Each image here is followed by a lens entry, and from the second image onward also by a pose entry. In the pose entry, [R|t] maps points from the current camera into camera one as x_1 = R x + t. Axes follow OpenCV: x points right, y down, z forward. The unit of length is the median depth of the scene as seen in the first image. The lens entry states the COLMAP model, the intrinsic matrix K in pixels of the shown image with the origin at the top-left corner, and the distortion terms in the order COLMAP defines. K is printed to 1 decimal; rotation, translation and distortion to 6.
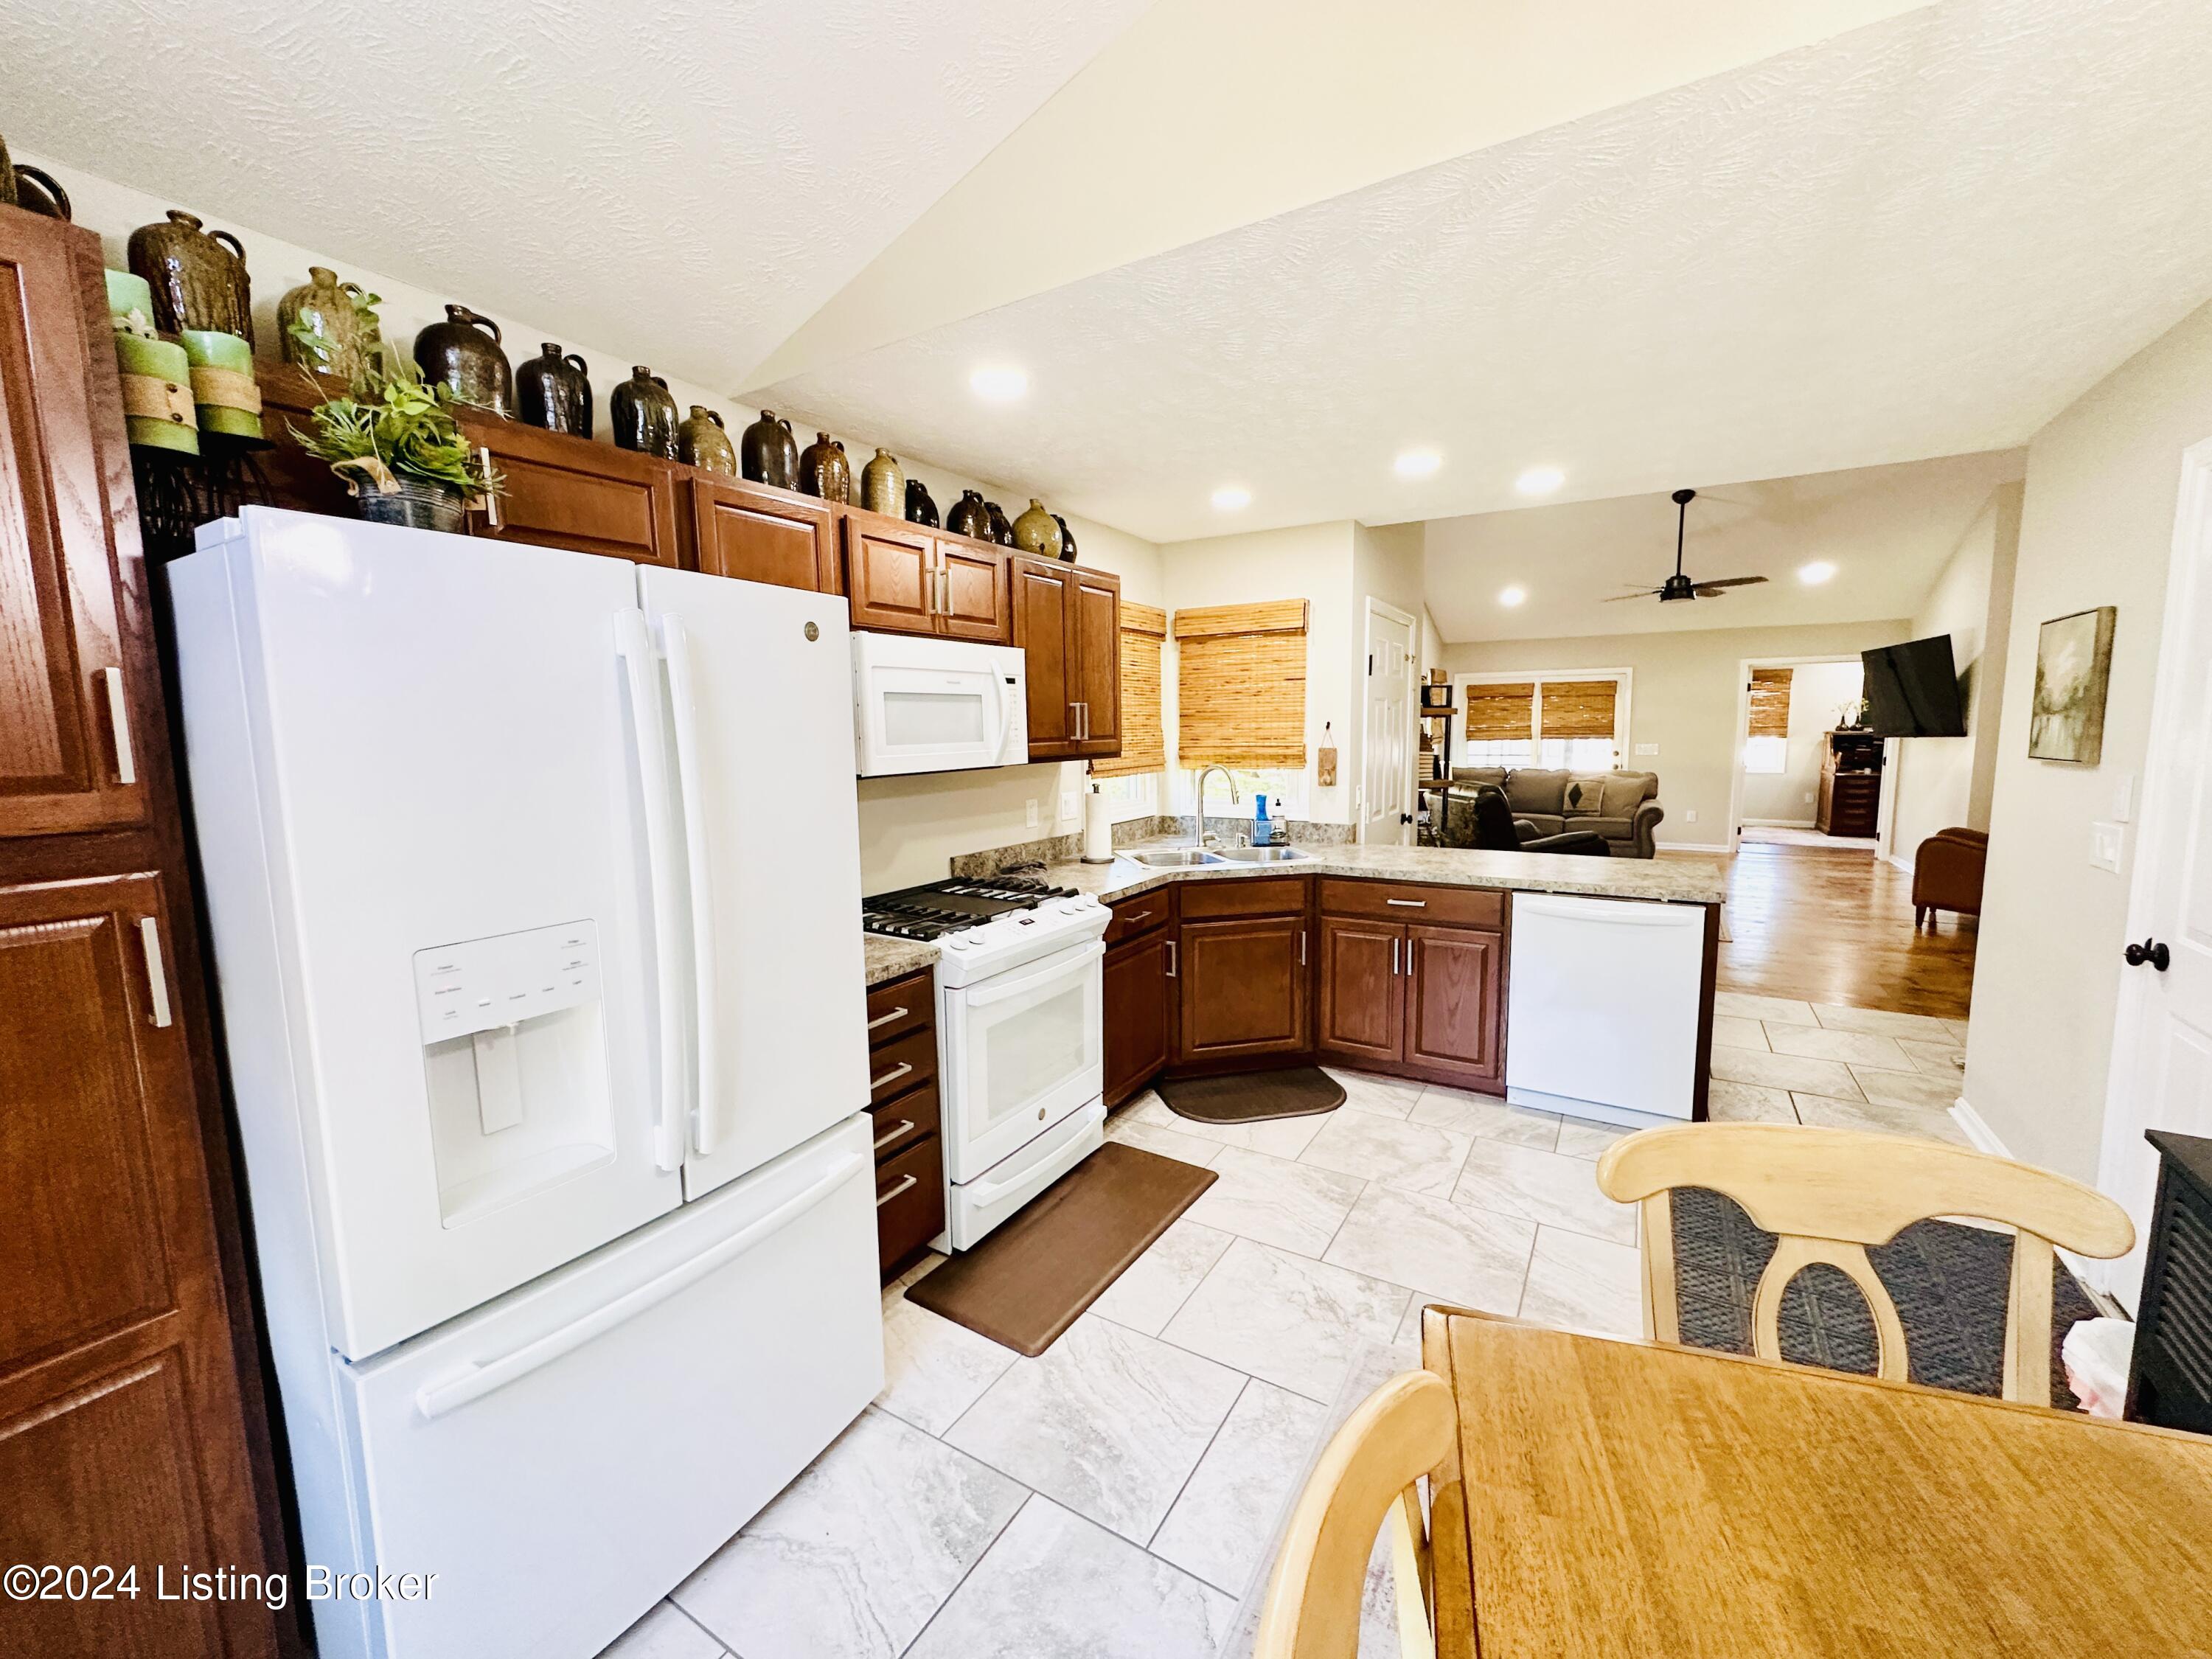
lens RADIAL K [[887.8, 0, 1112.4], [0, 887.8, 828.6], [0, 0, 1]] dist [-0.001134, -0.000120]
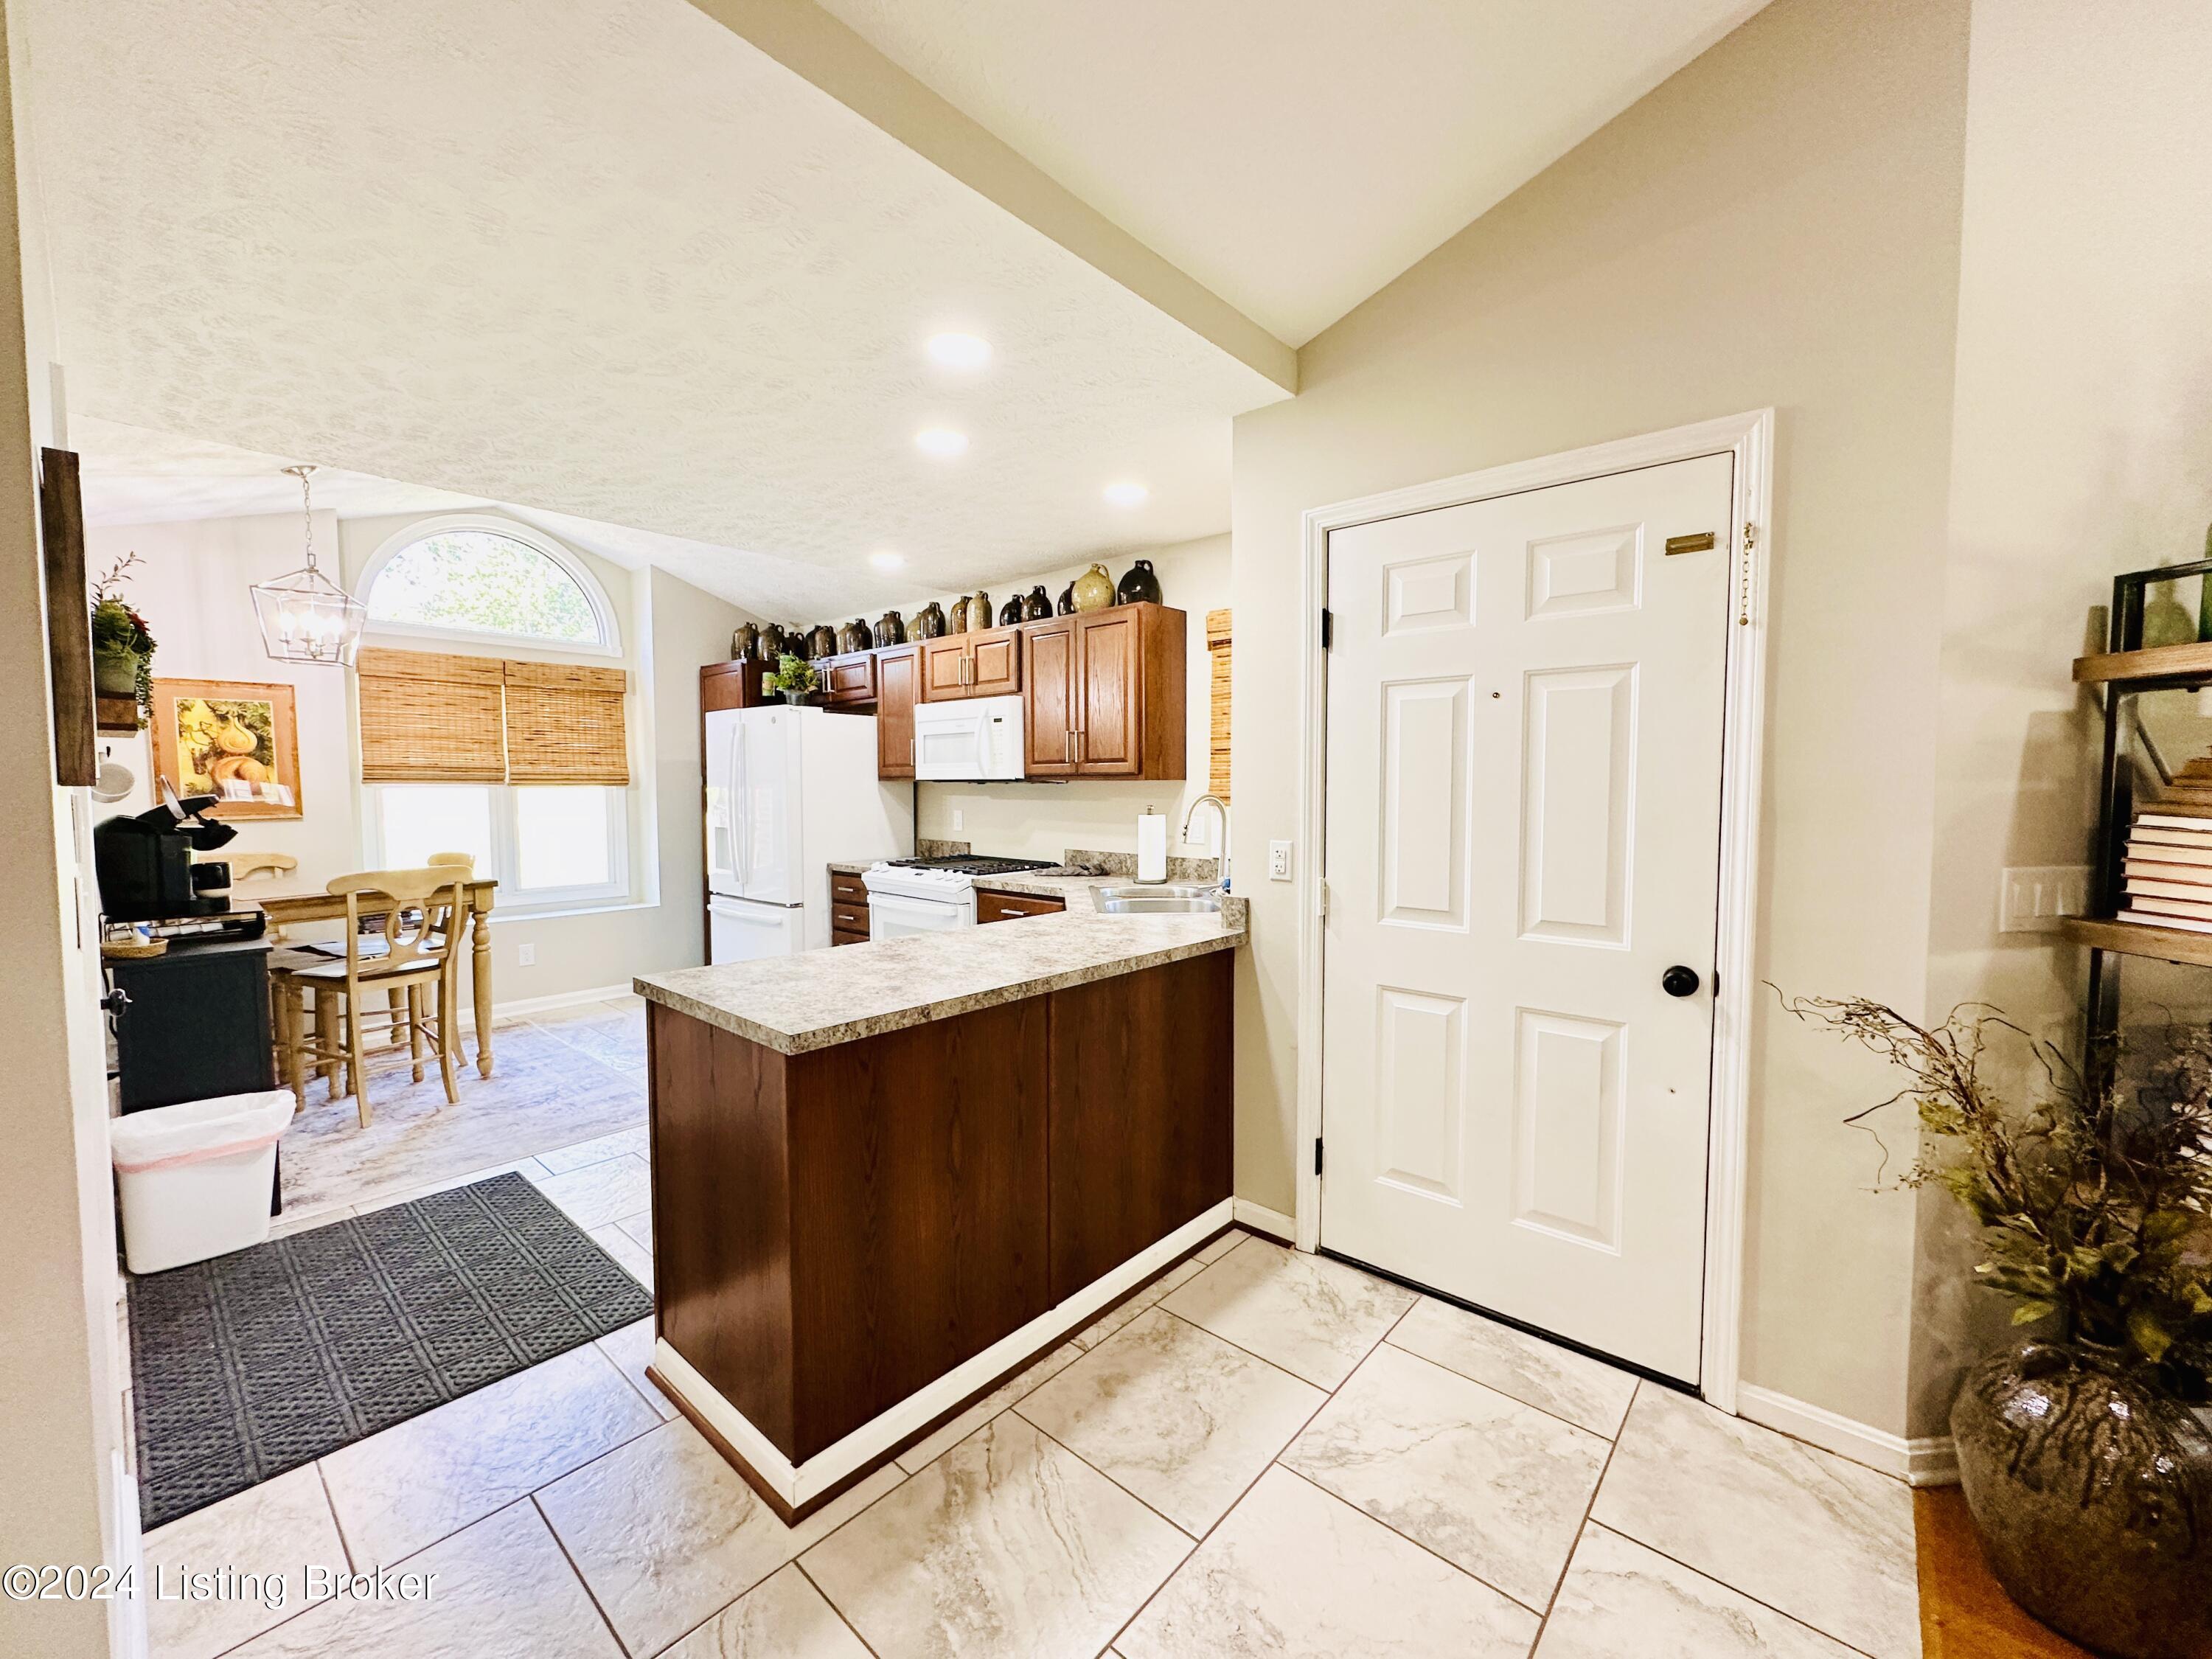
lens RADIAL K [[887.8, 0, 1105.7], [0, 887.8, 836.0], [0, 0, 1]] dist [-0.001134, -0.000120]
pose [[-0.170346, 0.072333, -0.982726, 1.080795], [-0.114528, 0.989090, 0.092653, -0.113792], [0.978706, 0.128332, -0.160203, 1.210321]]
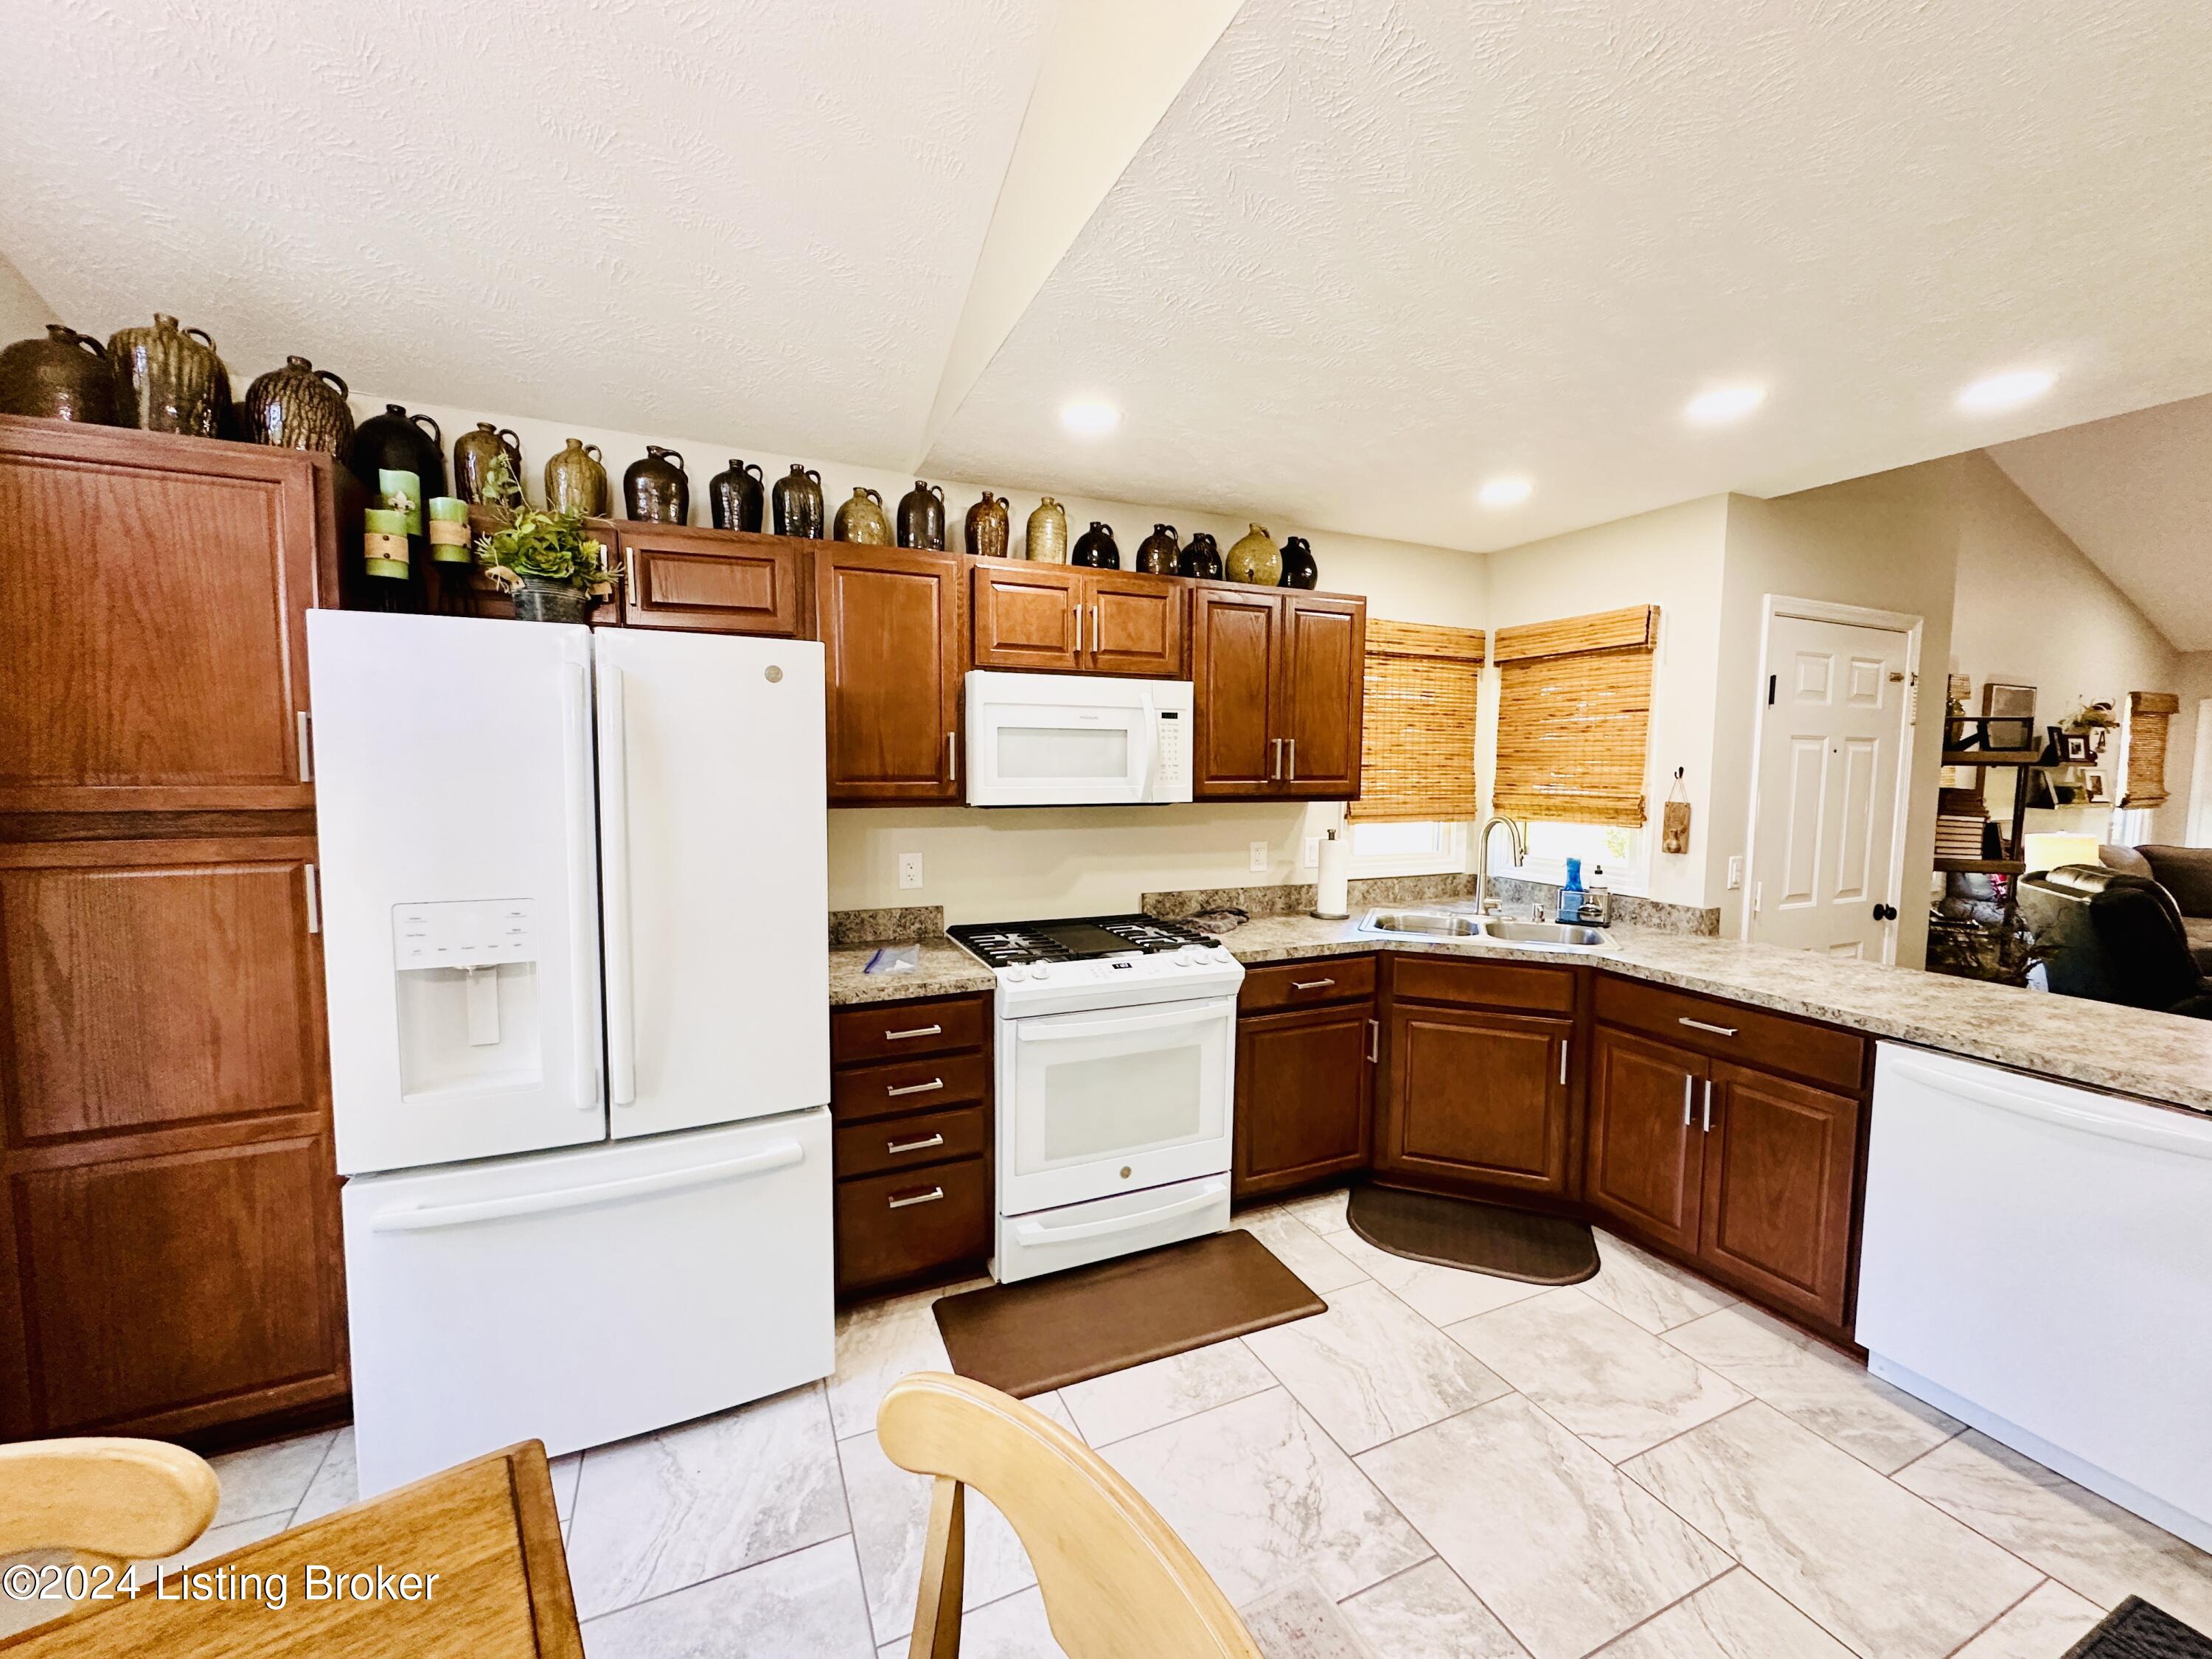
lens RADIAL K [[887.8, 0, 1106.6], [0, 887.8, 828.5], [0, 0, 1]] dist [-0.001134, -0.000120]
pose [[0.824436, 0.064269, -0.562295, 0.321877], [-0.086435, 0.996174, -0.012869, -0.022003], [0.559316, 0.059212, 0.826837, 0.146346]]
